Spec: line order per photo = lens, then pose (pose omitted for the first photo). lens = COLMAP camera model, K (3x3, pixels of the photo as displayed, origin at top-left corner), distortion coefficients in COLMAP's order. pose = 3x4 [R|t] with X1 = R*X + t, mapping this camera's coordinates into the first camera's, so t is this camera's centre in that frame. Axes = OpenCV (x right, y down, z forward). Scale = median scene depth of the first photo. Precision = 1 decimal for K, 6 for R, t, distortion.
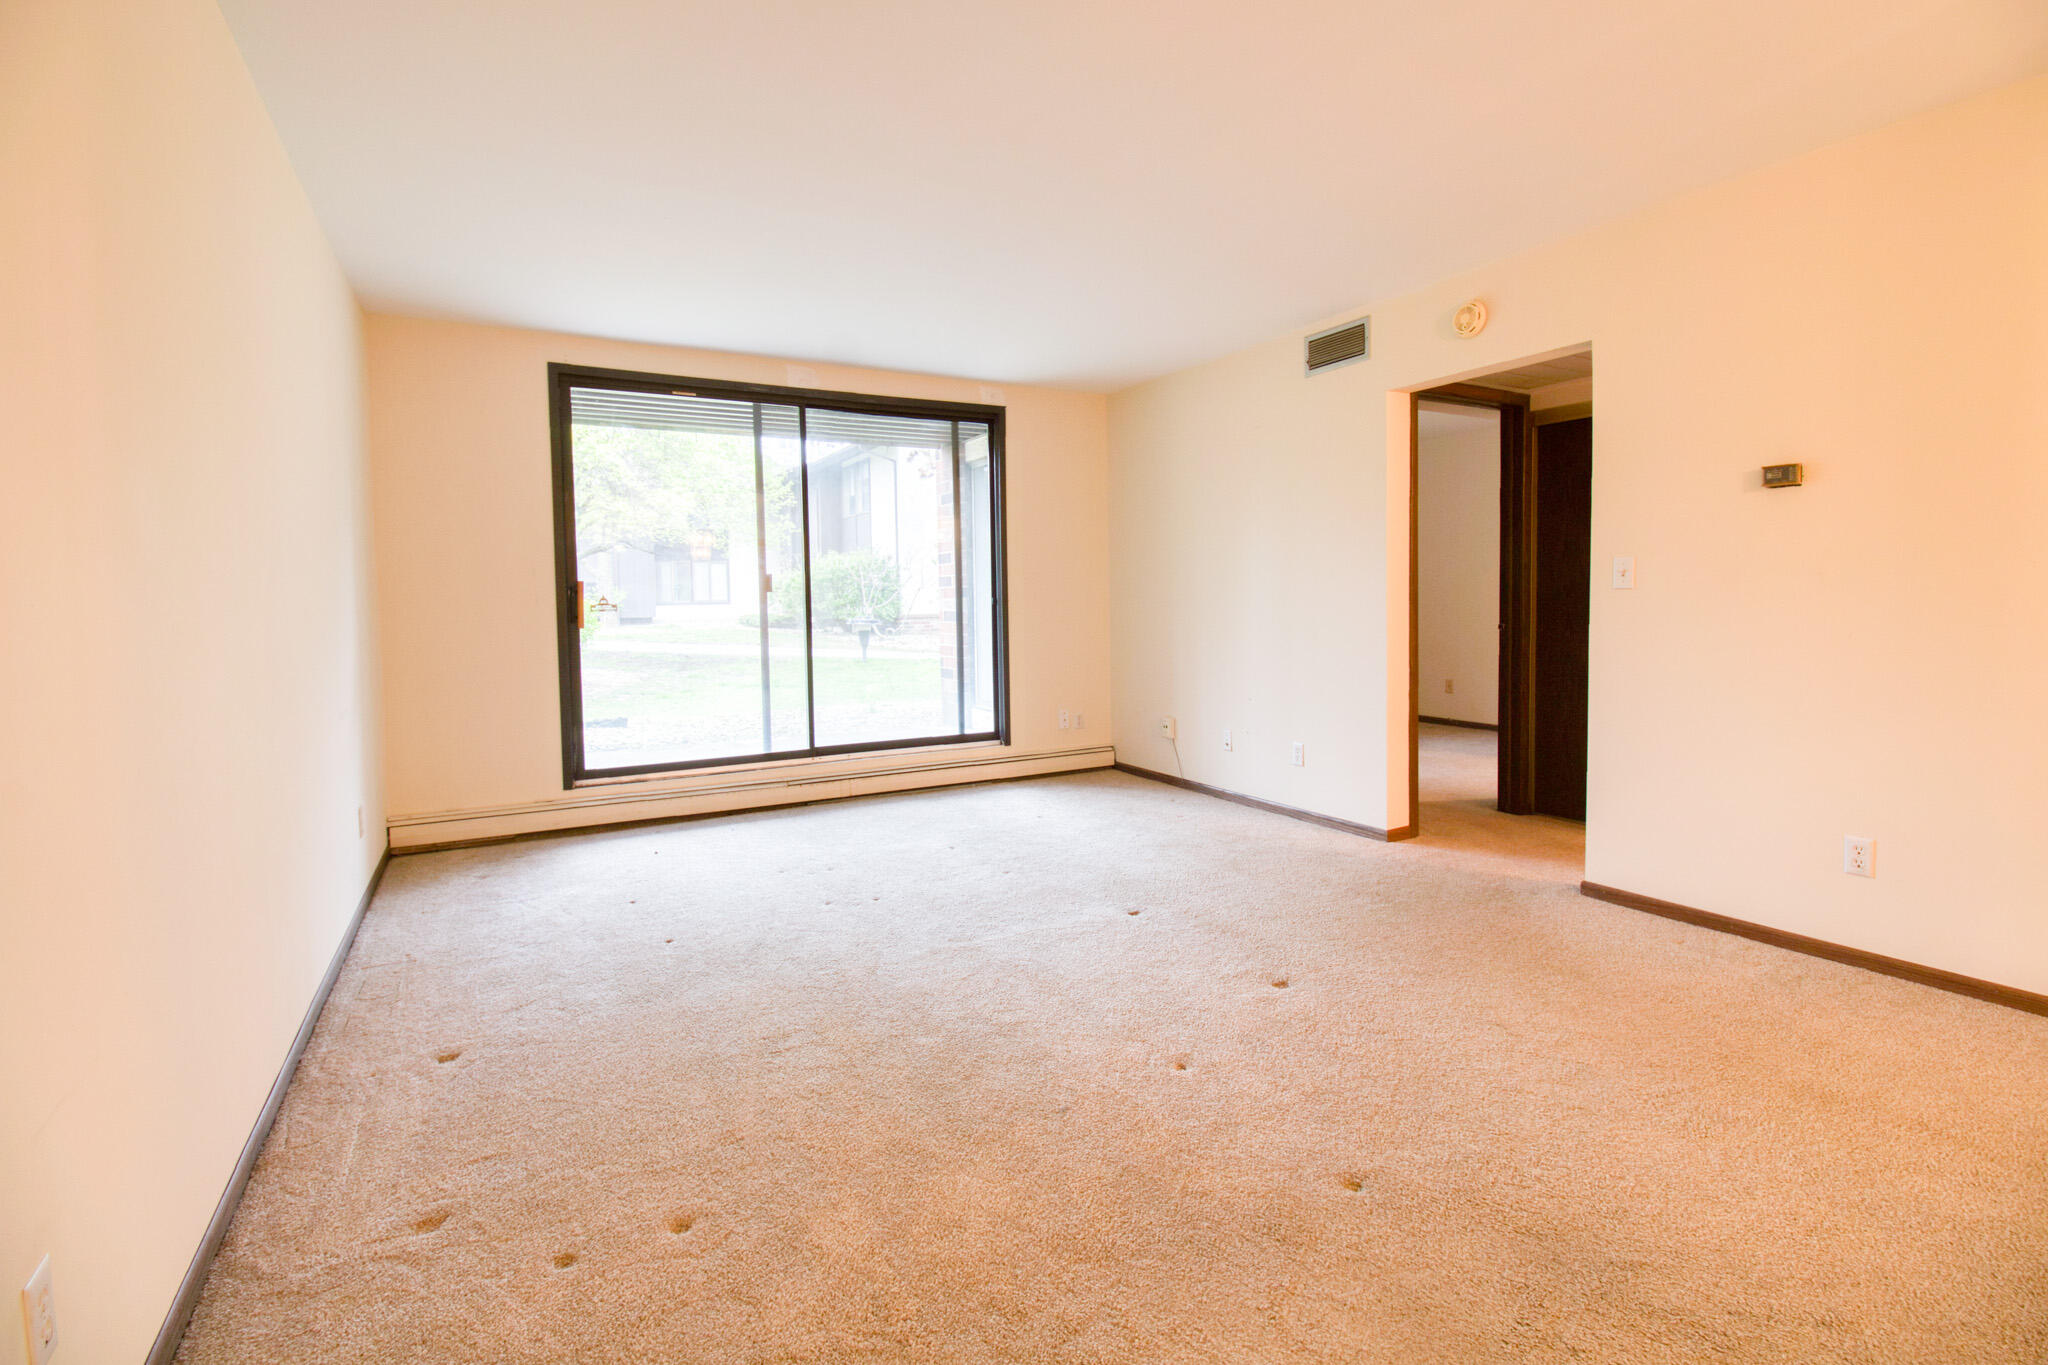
lens RADIAL K [[941.9, 0, 1031.5], [0, 941.9, 635.9], [0, 0, 1]] dist [0.000748, -0.000440]
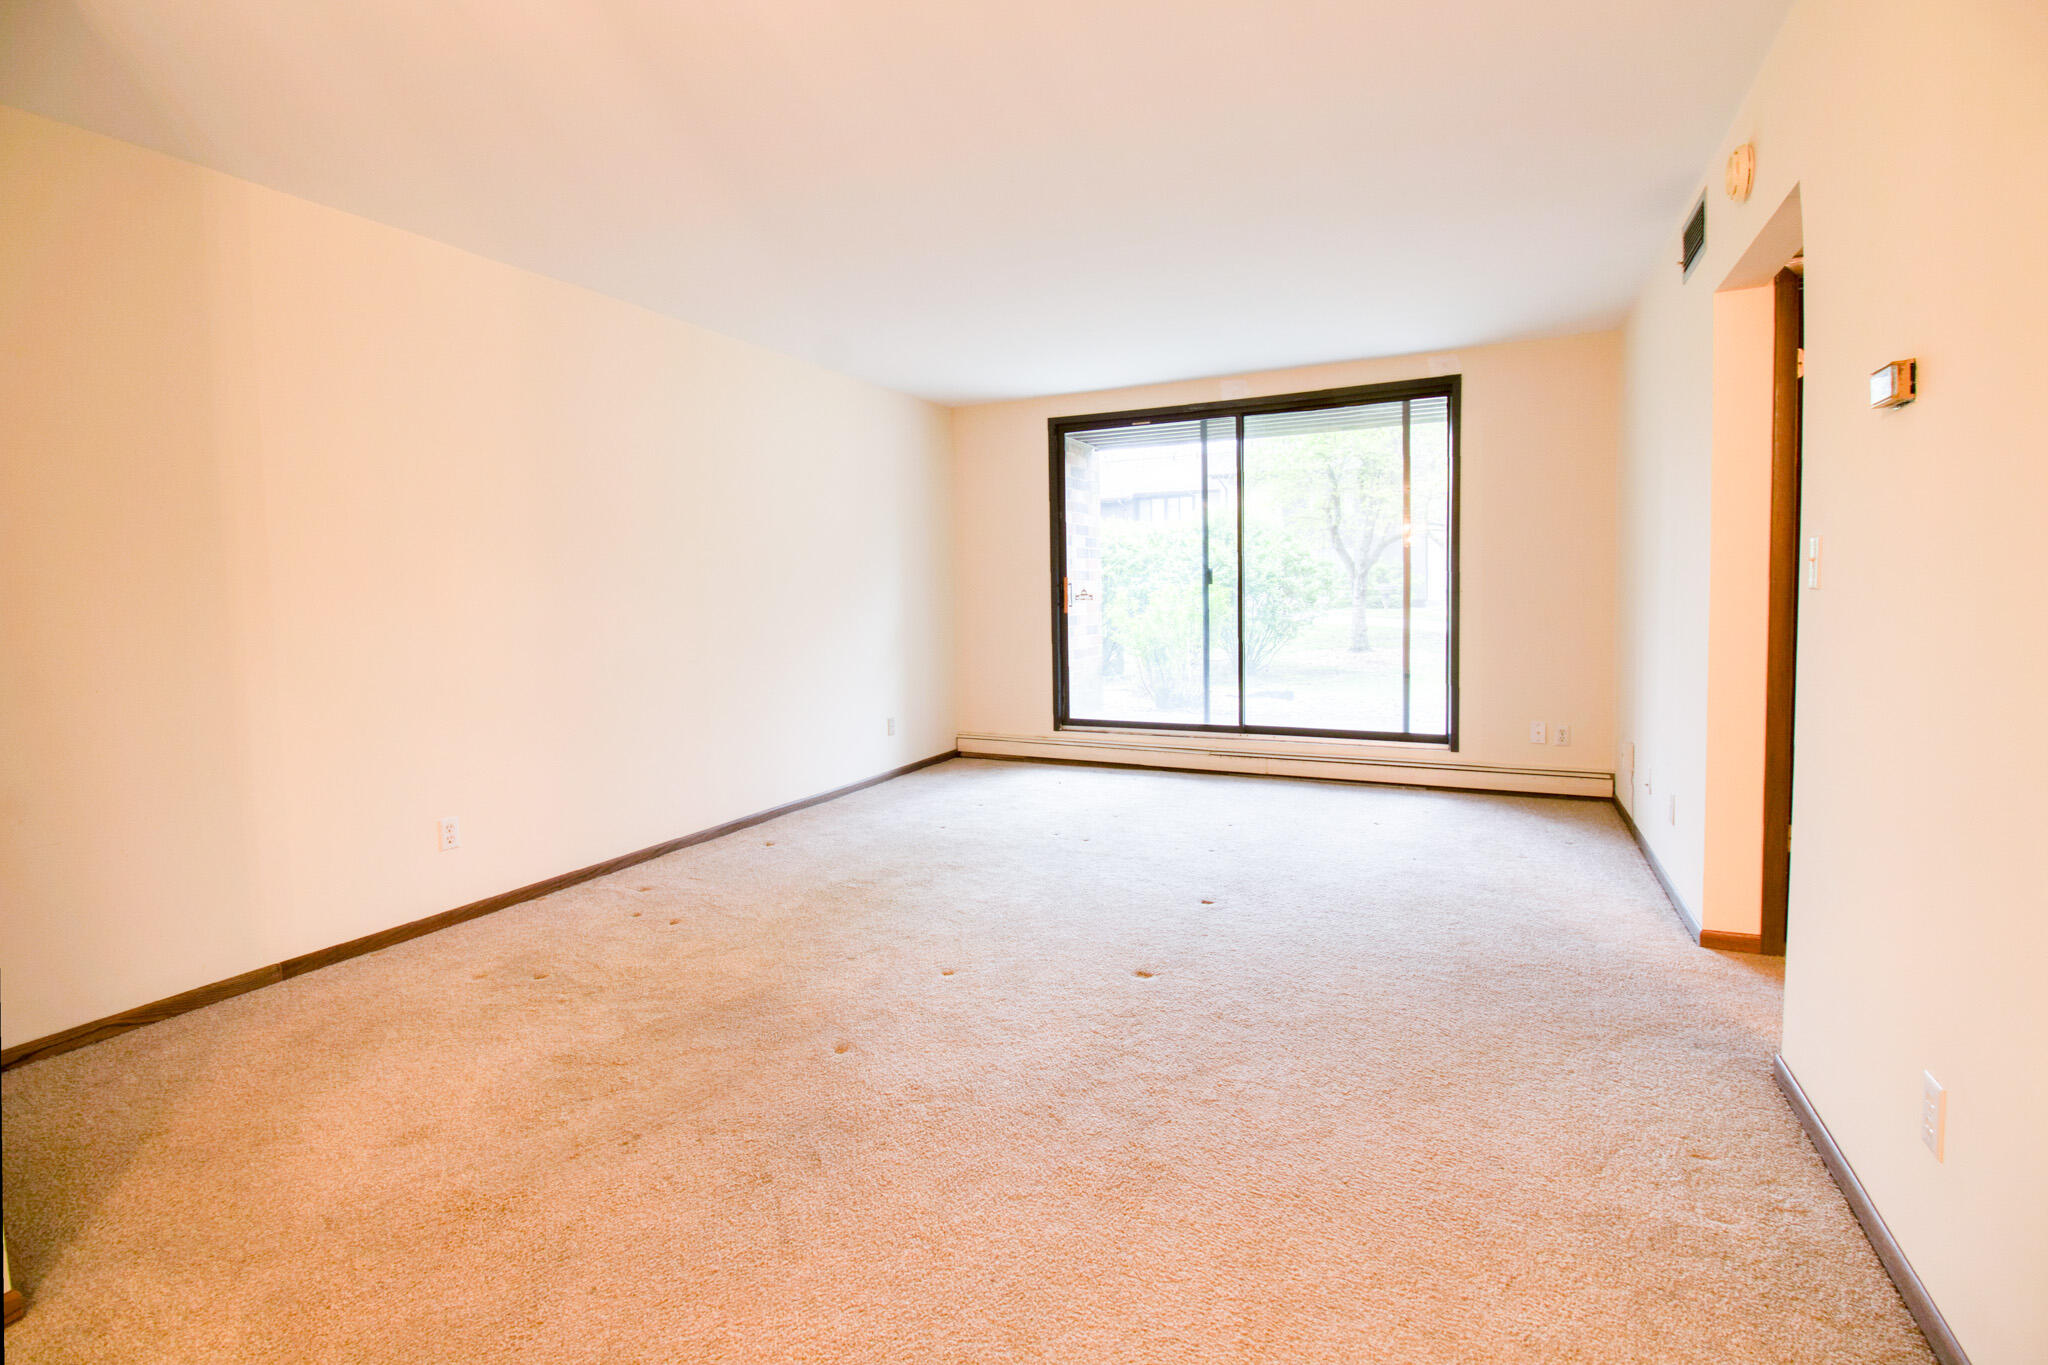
lens RADIAL K [[941.9, 0, 1031.5], [0, 941.9, 635.9], [0, 0, 1]] dist [0.000748, -0.000440]
pose [[0.570207, 0.038596, -0.820594, 0.533431], [-0.025257, 0.999247, 0.029448, -0.011782], [0.821113, 0.003934, 0.570752, 0.170401]]
